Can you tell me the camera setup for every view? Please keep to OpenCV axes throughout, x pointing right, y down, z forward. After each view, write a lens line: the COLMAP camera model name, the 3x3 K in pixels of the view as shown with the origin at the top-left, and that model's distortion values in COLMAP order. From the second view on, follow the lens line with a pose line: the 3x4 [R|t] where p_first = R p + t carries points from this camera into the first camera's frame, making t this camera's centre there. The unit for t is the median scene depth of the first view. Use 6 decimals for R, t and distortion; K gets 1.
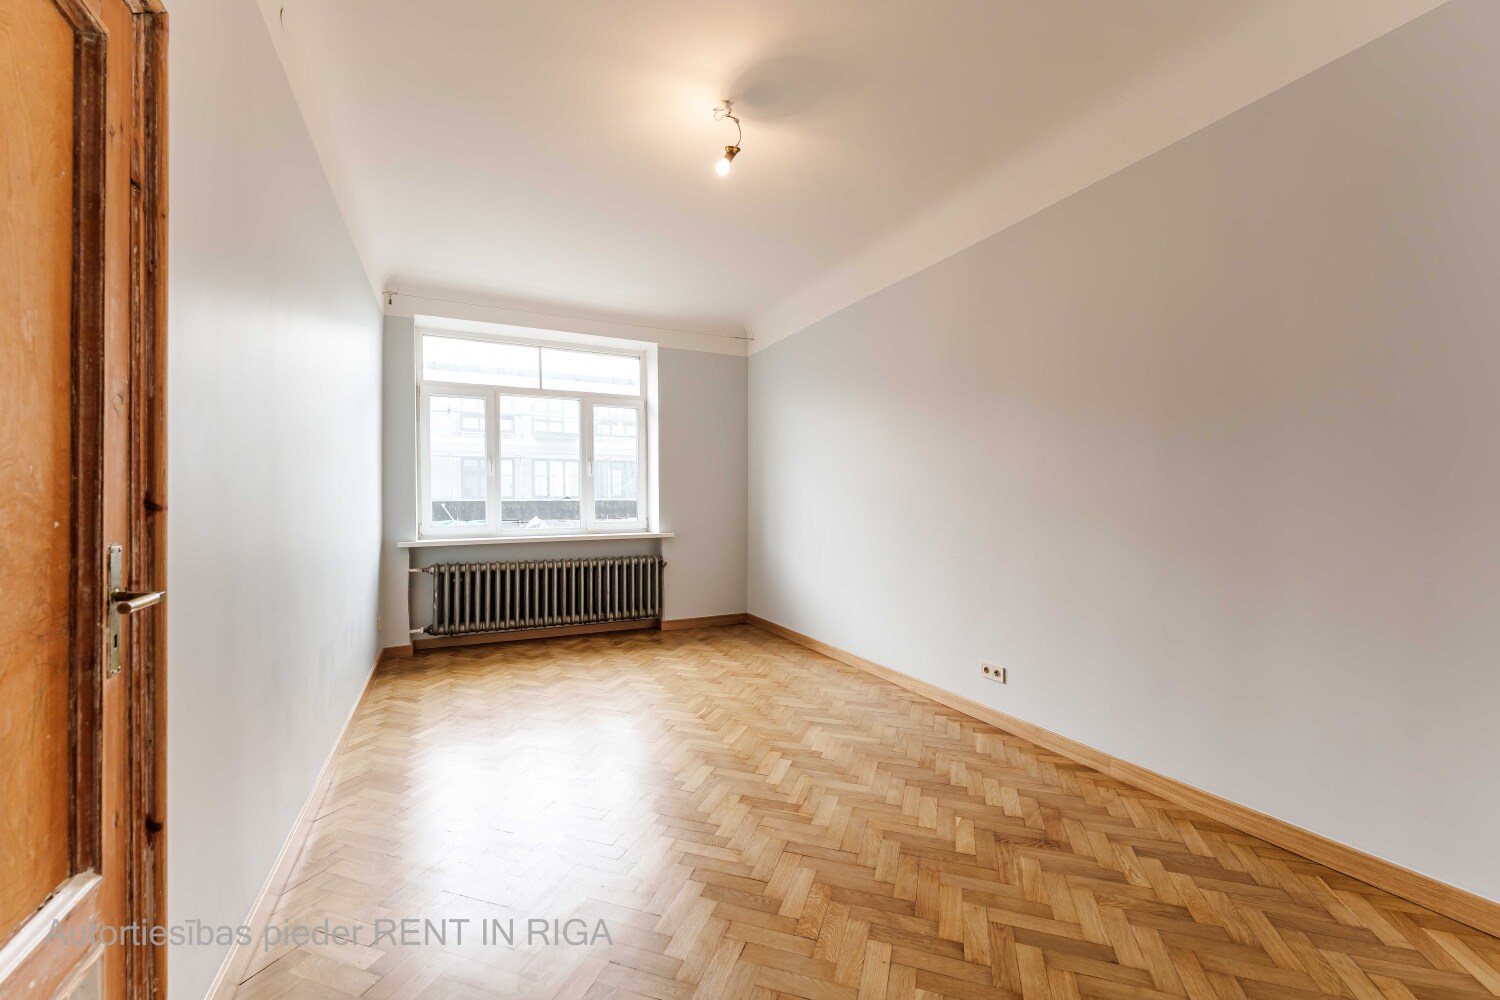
lens RADIAL K [[604.9, 0, 738.0], [0, 604.9, 497.1], [0, 0, 1]] dist [0.002710, 0.000038]
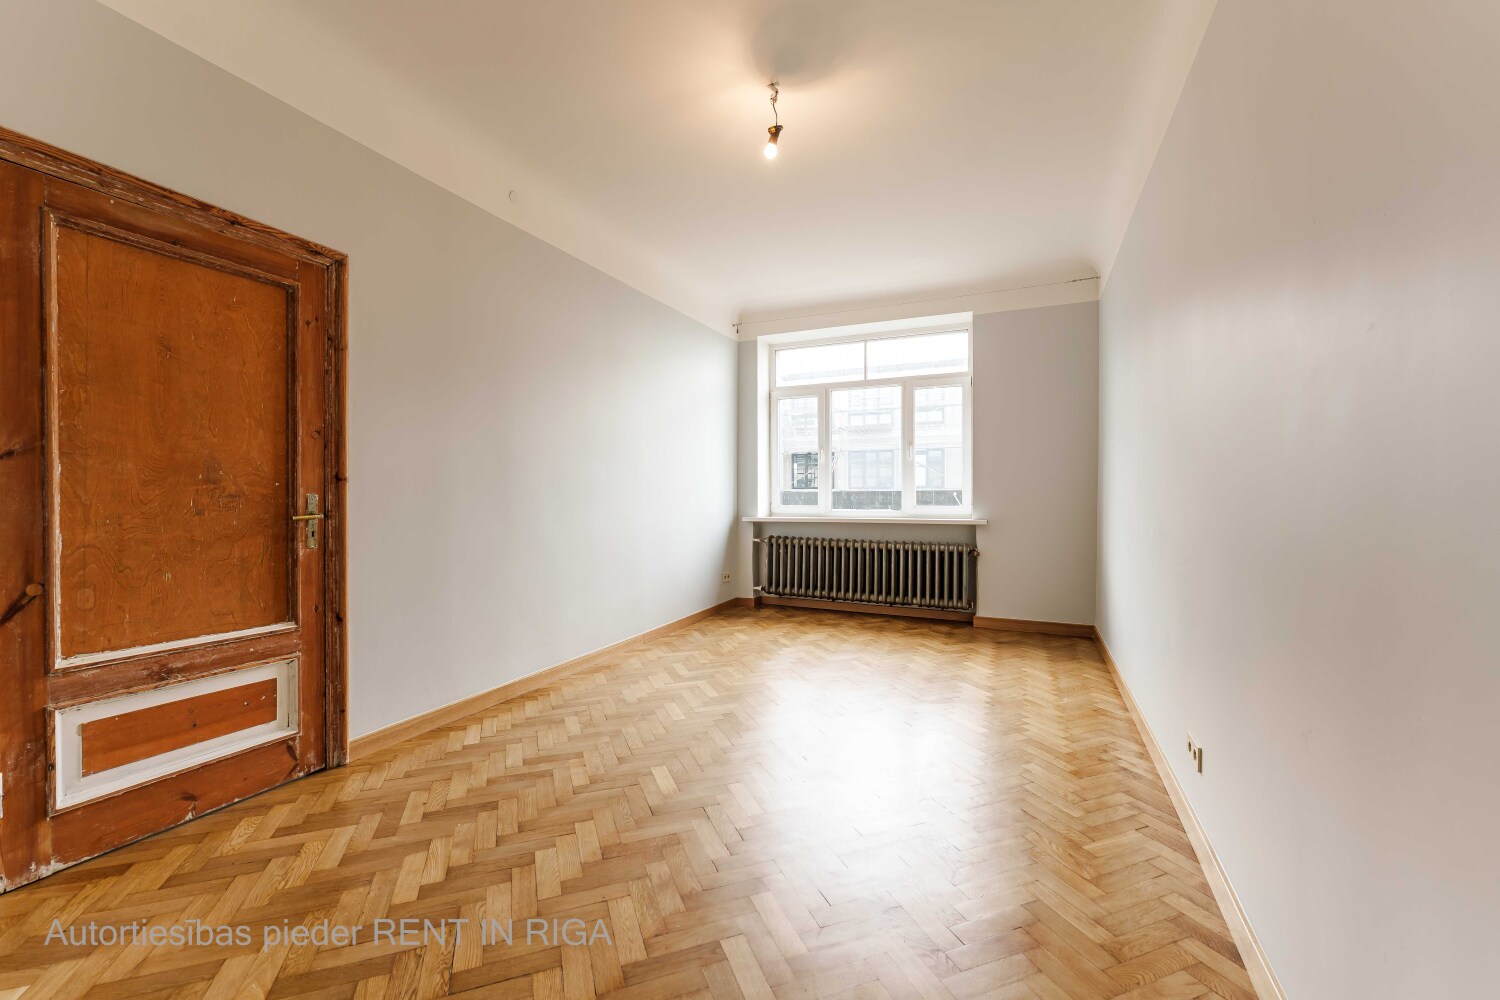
lens RADIAL K [[604.9, 0, 738.0], [0, 604.9, 497.1], [0, 0, 1]] dist [0.002710, 0.000038]
pose [[0.629520, 0.008424, -0.776939, 0.375049], [0.003107, 0.999906, 0.013360, 0.012629], [0.776978, -0.010824, 0.629435, 0.156824]]
